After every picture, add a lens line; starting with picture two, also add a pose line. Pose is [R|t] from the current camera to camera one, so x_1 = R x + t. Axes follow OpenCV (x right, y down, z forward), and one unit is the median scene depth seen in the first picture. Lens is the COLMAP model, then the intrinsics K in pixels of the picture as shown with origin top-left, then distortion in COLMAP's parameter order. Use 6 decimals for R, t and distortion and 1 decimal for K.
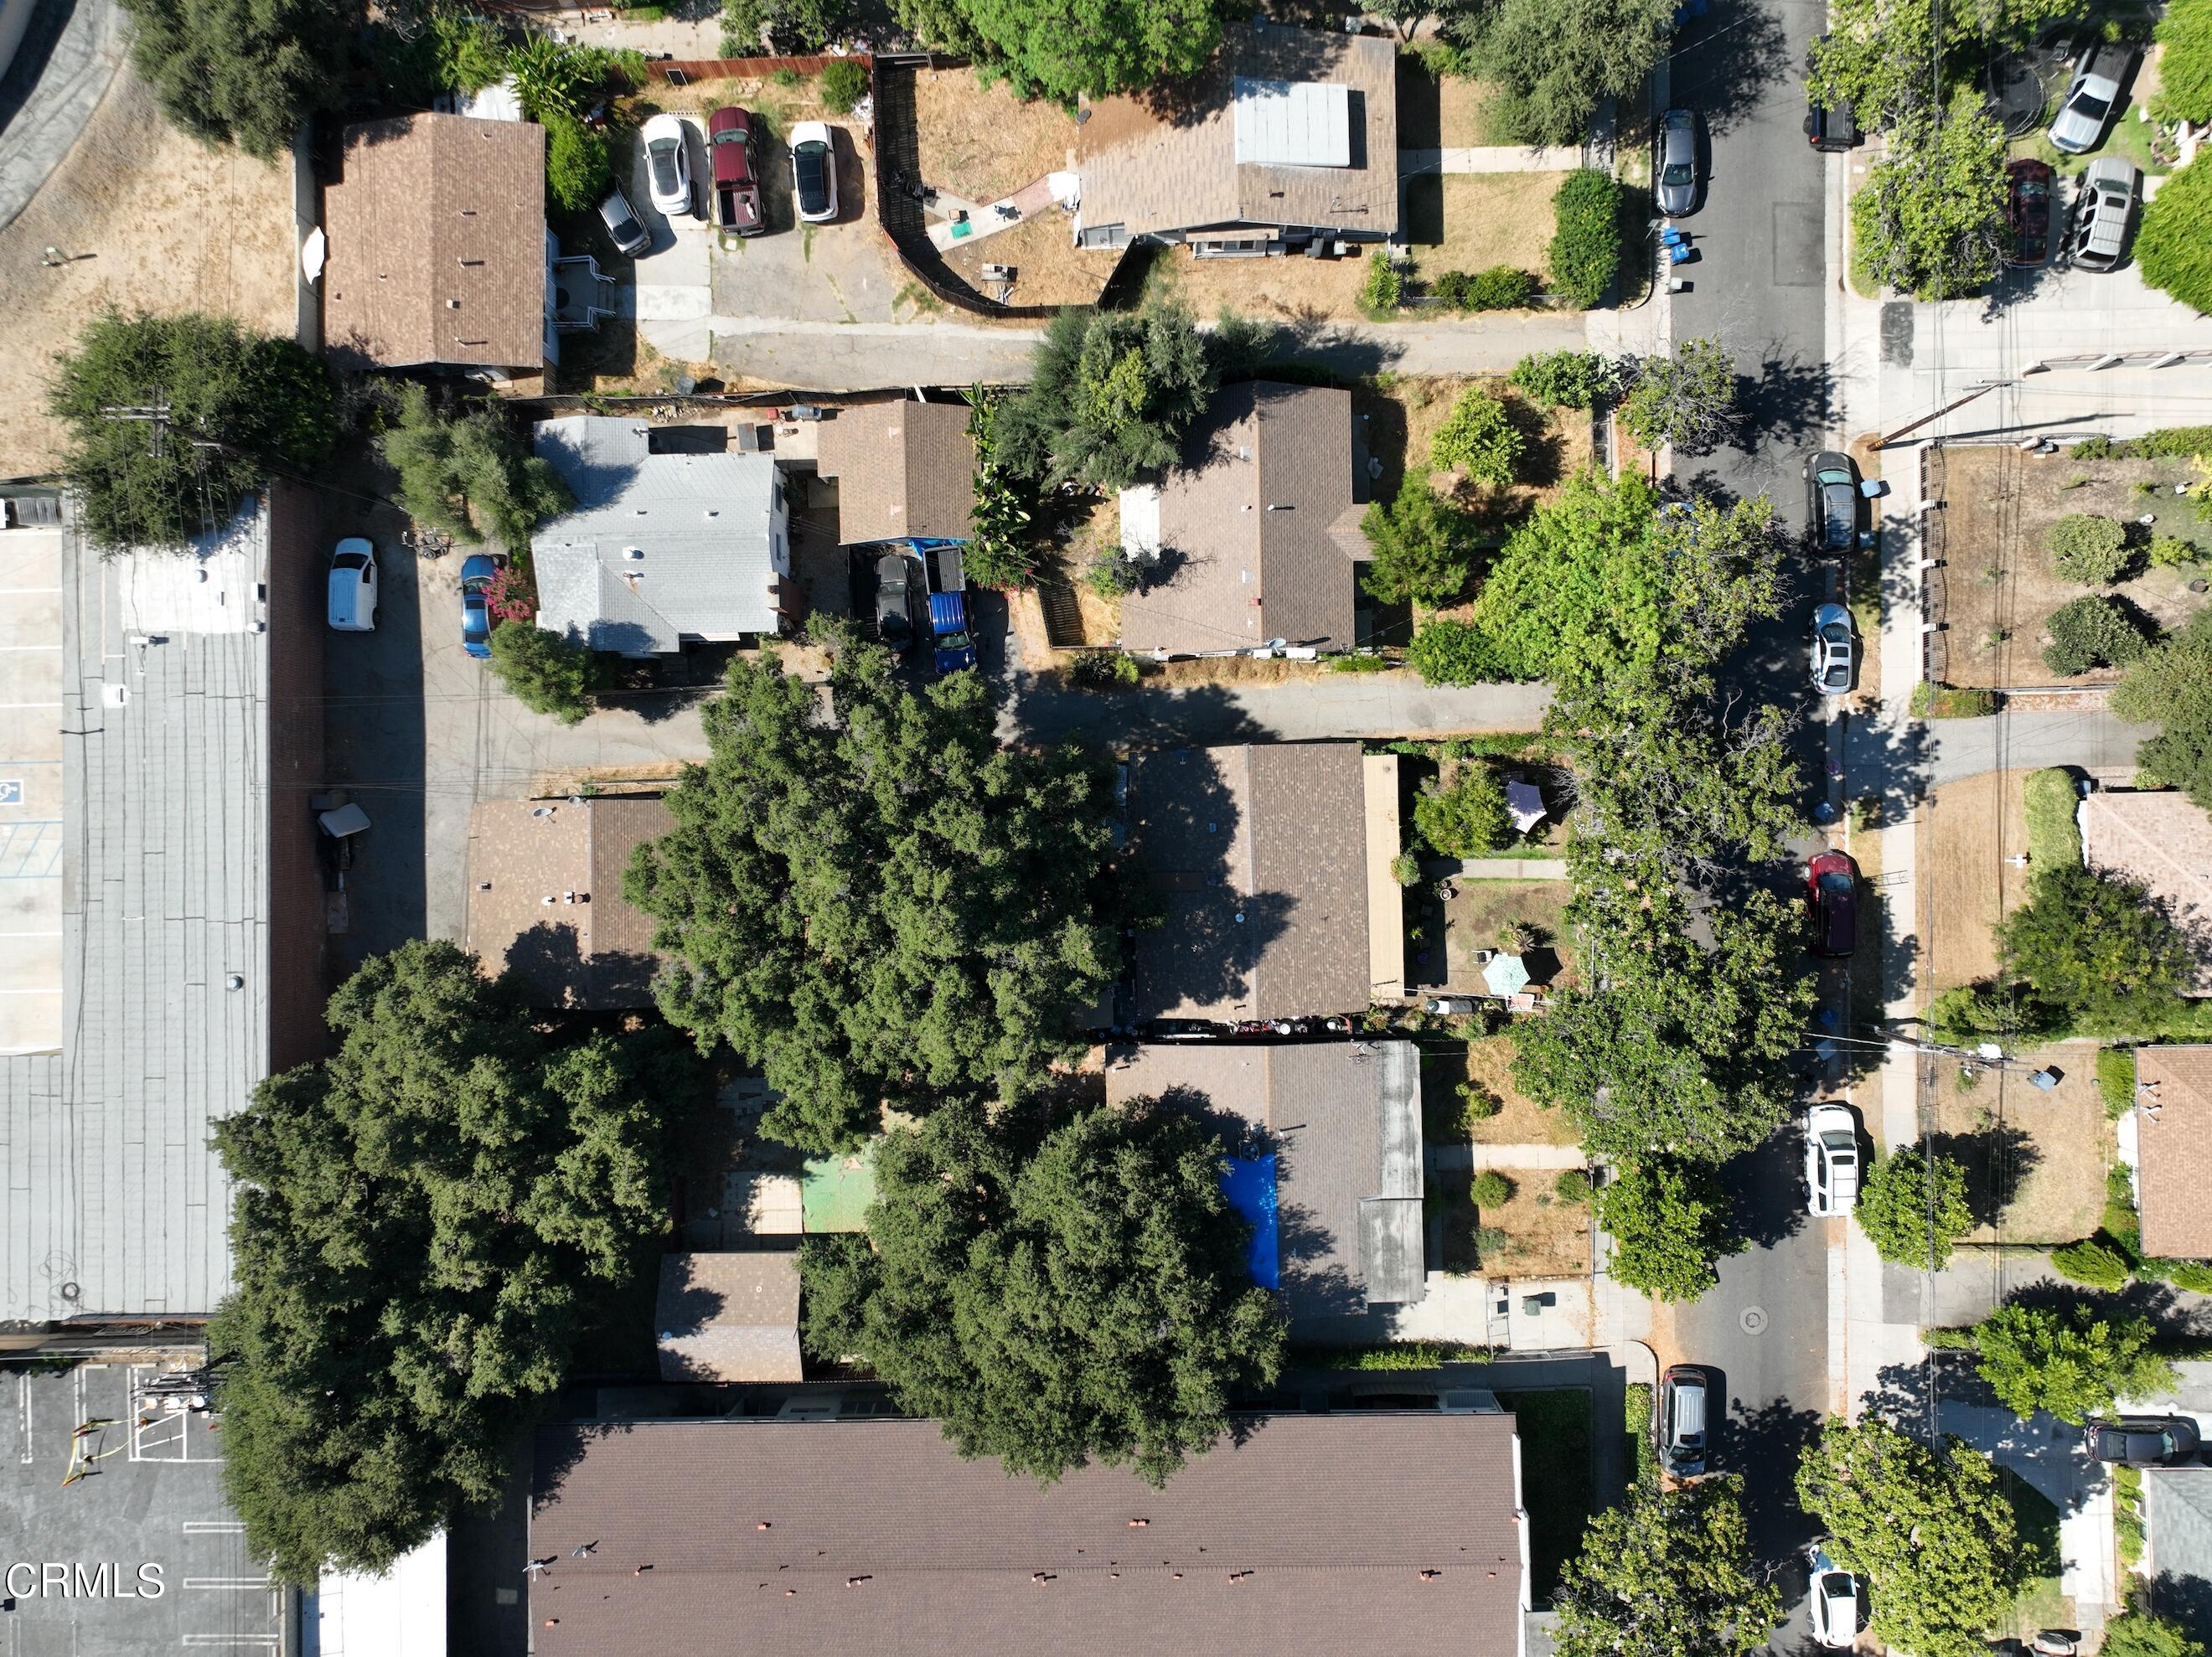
lens RADIAL K [[1568.7, 0, 1116.1], [0, 1568.7, 832.3], [0, 0, 1]] dist [-0.001199, 0.014906]
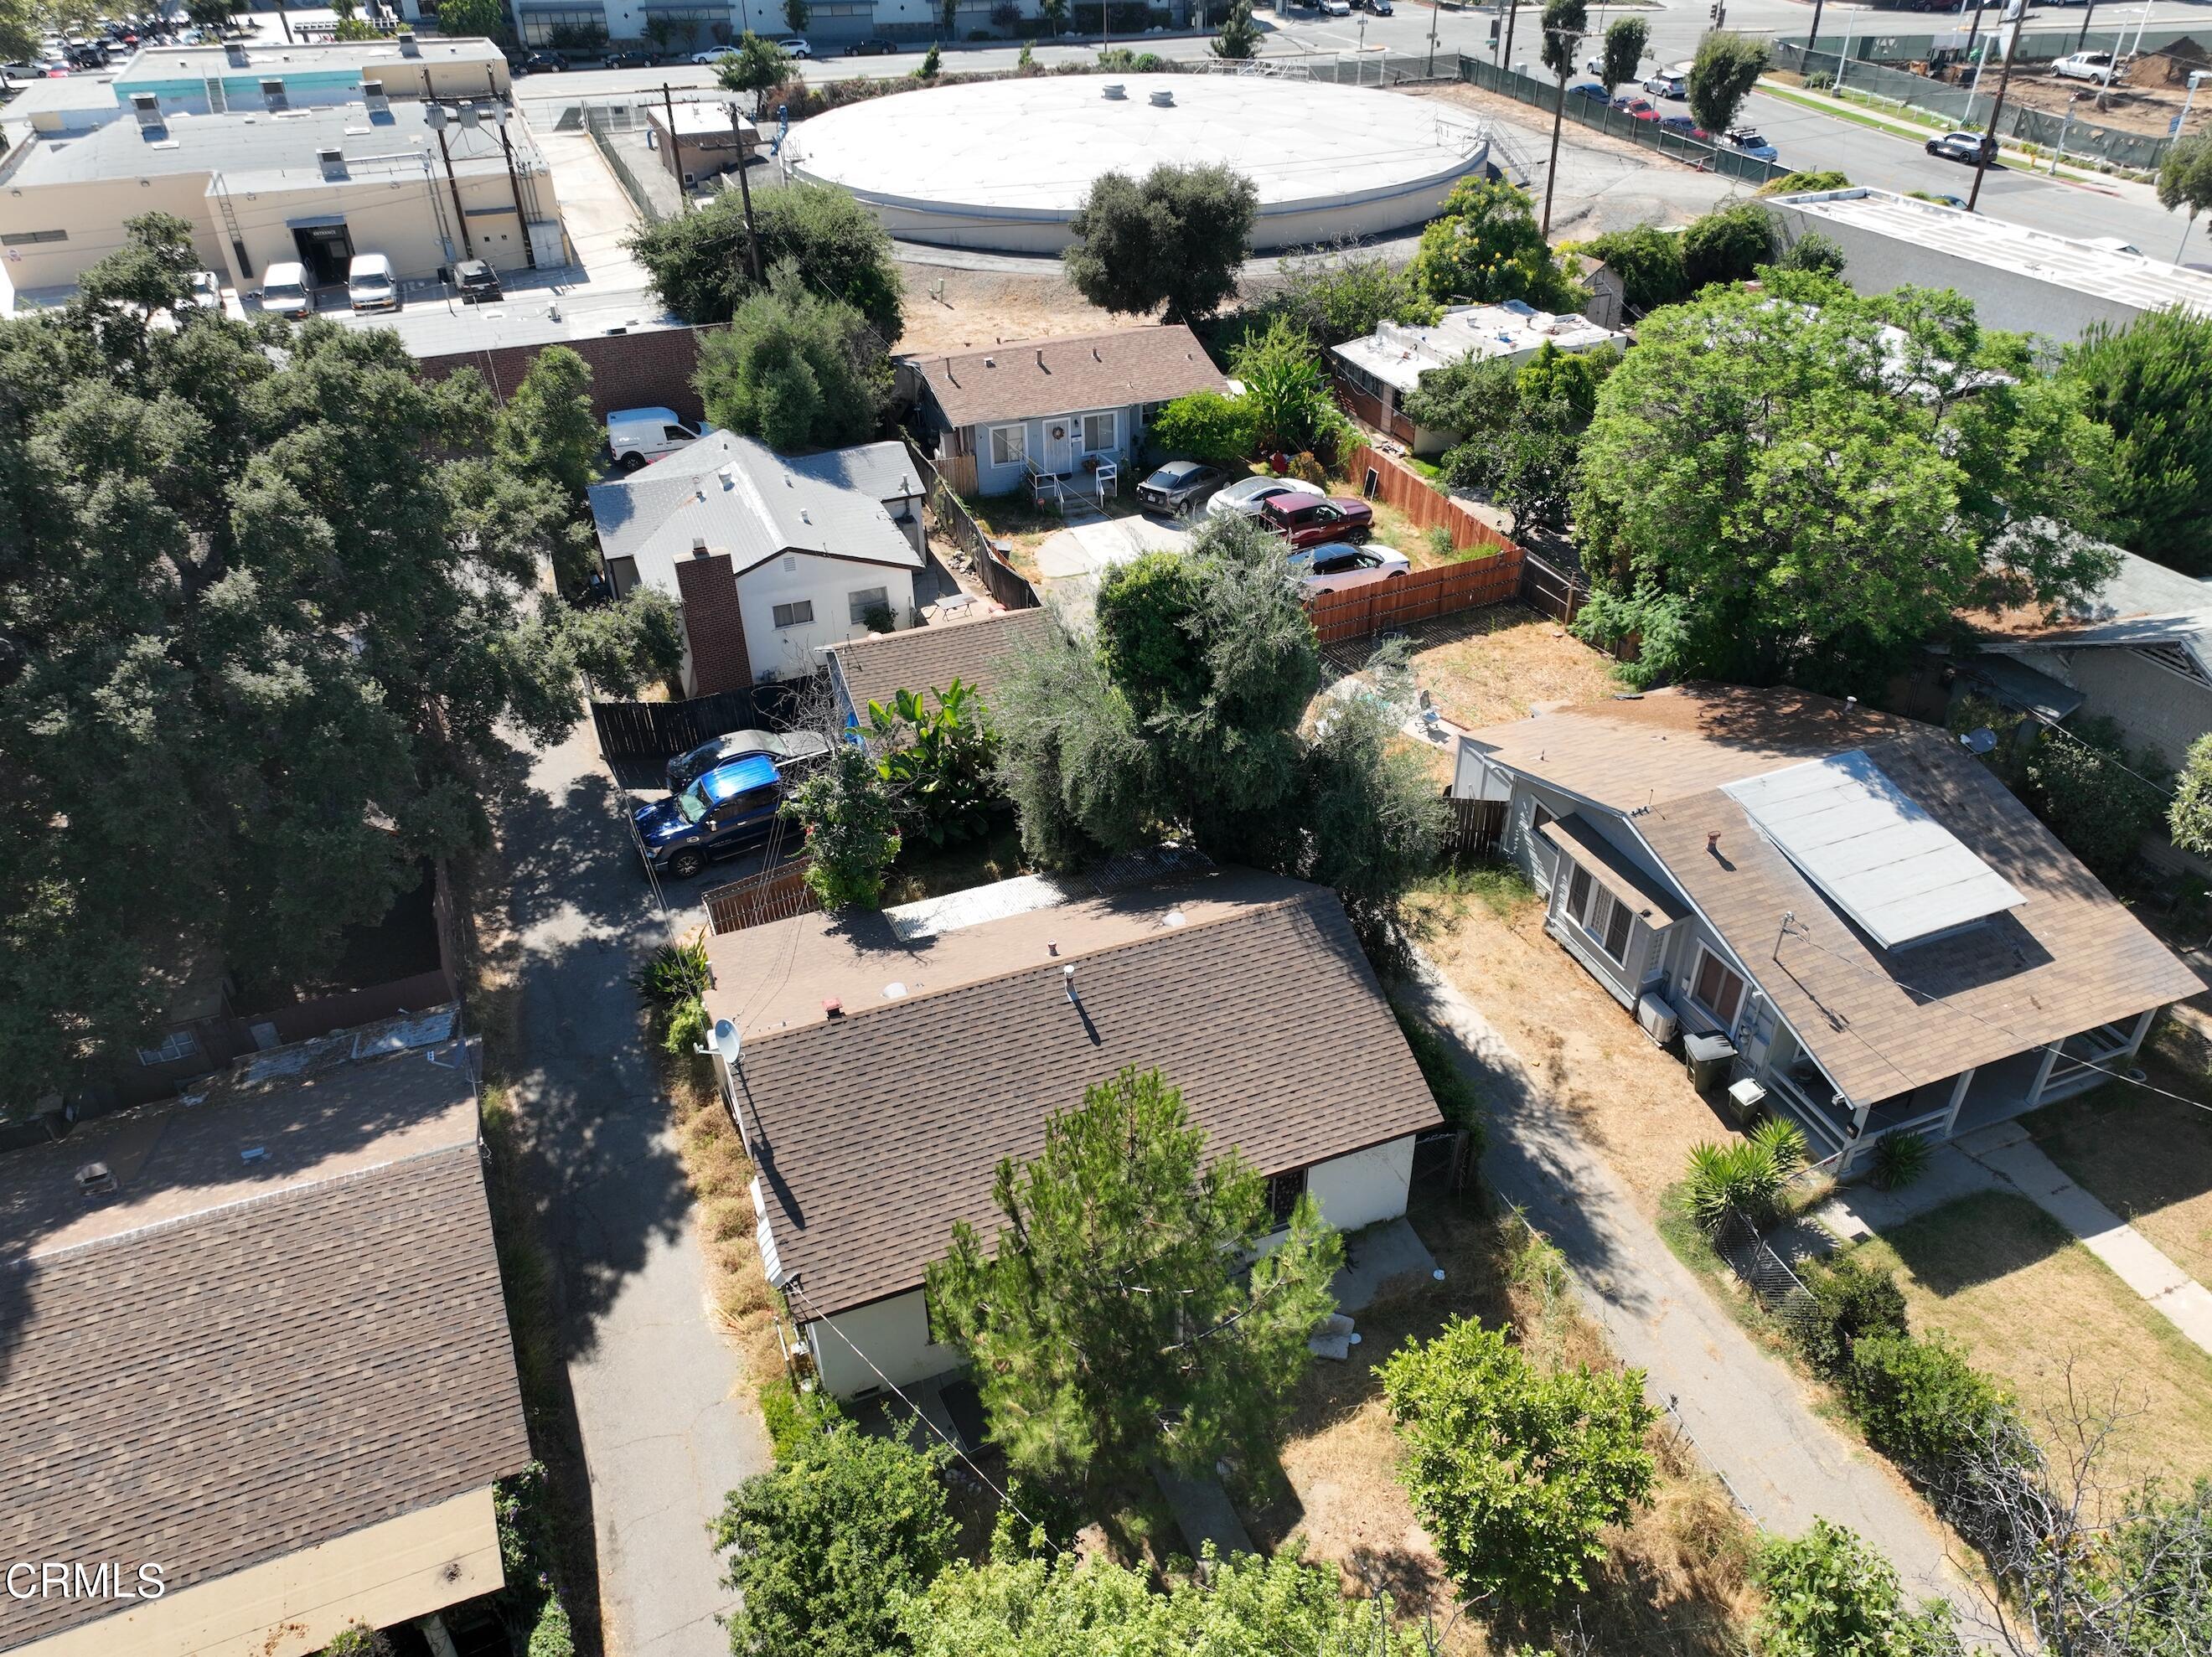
lens RADIAL K [[1568.7, 0, 1116.1], [0, 1568.7, 832.3], [0, 0, 1]] dist [-0.001199, 0.014906]
pose [[0.356902, 0.564782, -0.744072, 0.366516], [-0.933916, 0.233262, -0.270907, -0.109305], [0.020561, 0.791587, 0.610710, 0.677220]]
